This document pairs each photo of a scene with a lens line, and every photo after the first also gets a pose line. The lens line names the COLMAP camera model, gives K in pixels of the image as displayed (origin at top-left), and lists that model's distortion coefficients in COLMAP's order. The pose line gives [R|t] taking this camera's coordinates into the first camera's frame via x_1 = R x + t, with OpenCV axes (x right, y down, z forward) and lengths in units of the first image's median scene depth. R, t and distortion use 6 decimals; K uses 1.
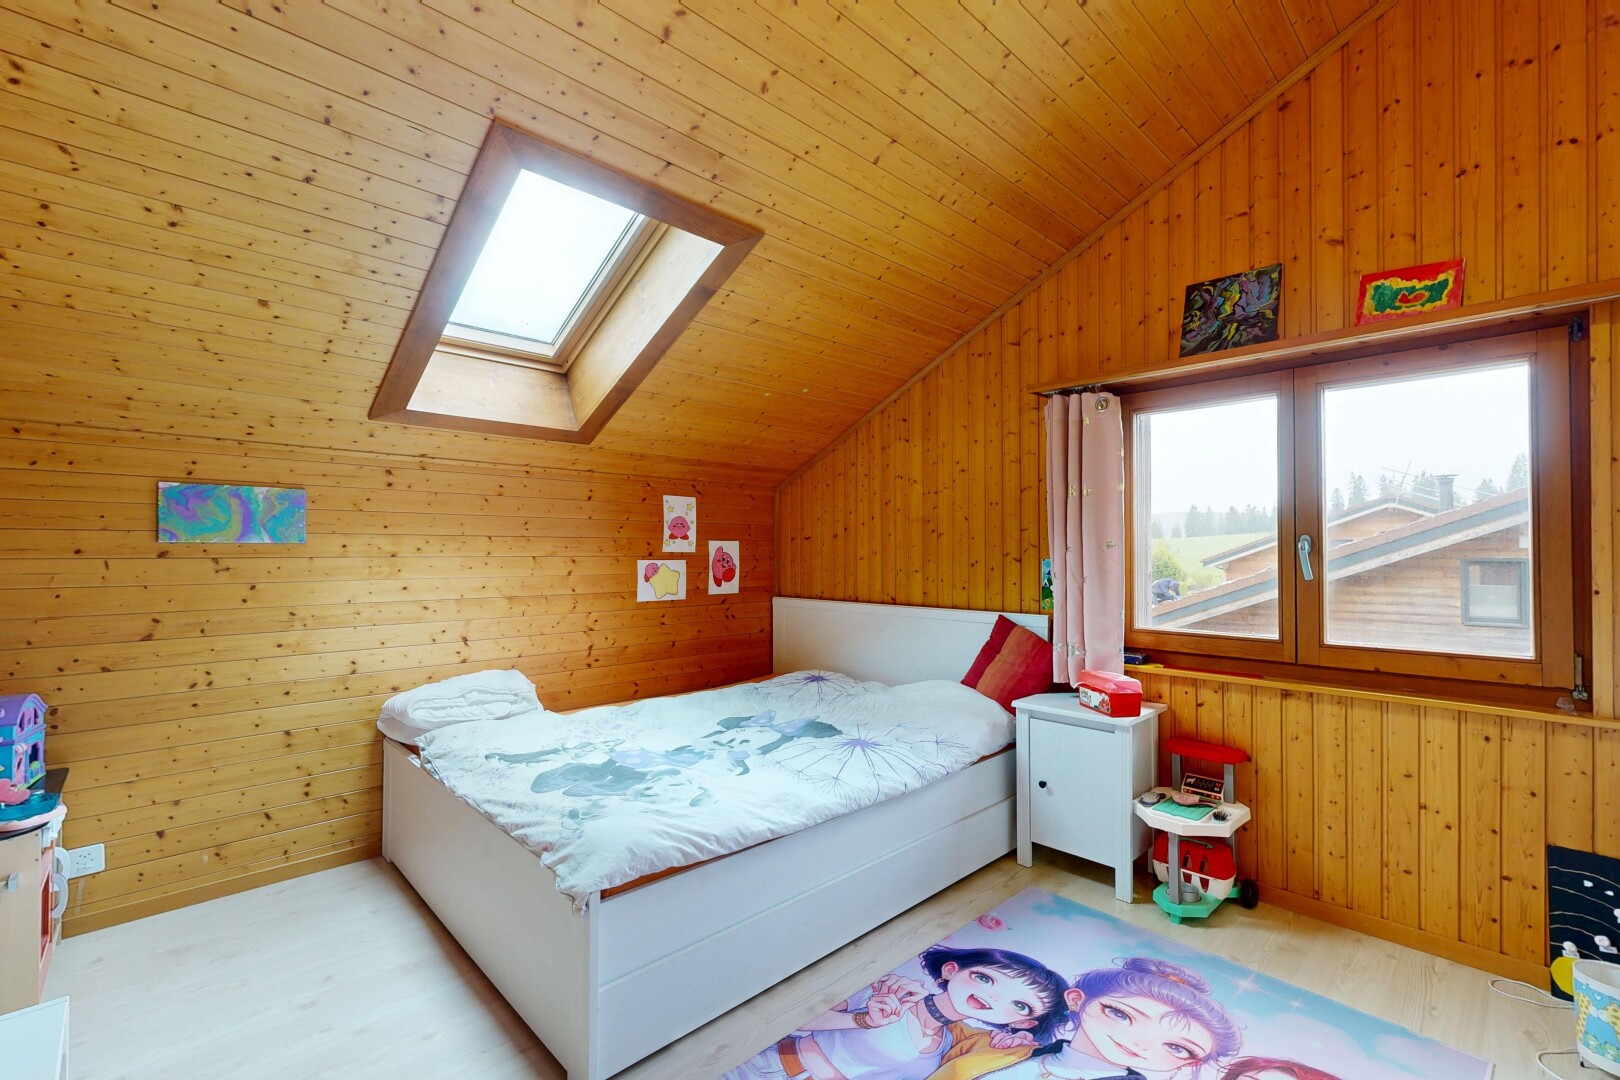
lens RADIAL K [[707.8, 0, 807.9], [0, 707.8, 543.0], [0, 0, 1]] dist [0.001585, -0.000044]
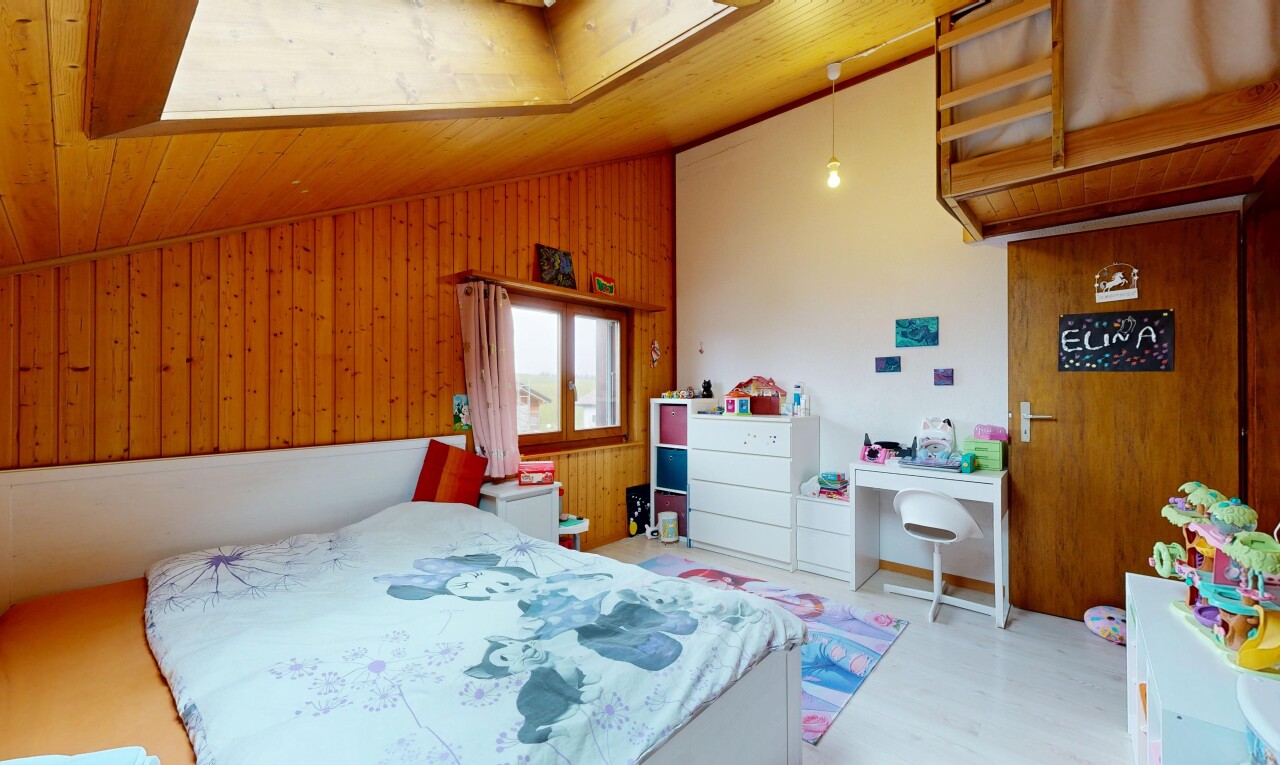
lens RADIAL K [[501.0, 0, 638.1], [0, 501.0, 387.9], [0, 0, 1]] dist [0.001177, -0.000087]
pose [[-0.084697, -0.001671, 0.996405, -0.667996], [-0.012887, 0.999917, 0.000581, 0.004510], [-0.996323, -0.012791, -0.084711, 0.728359]]
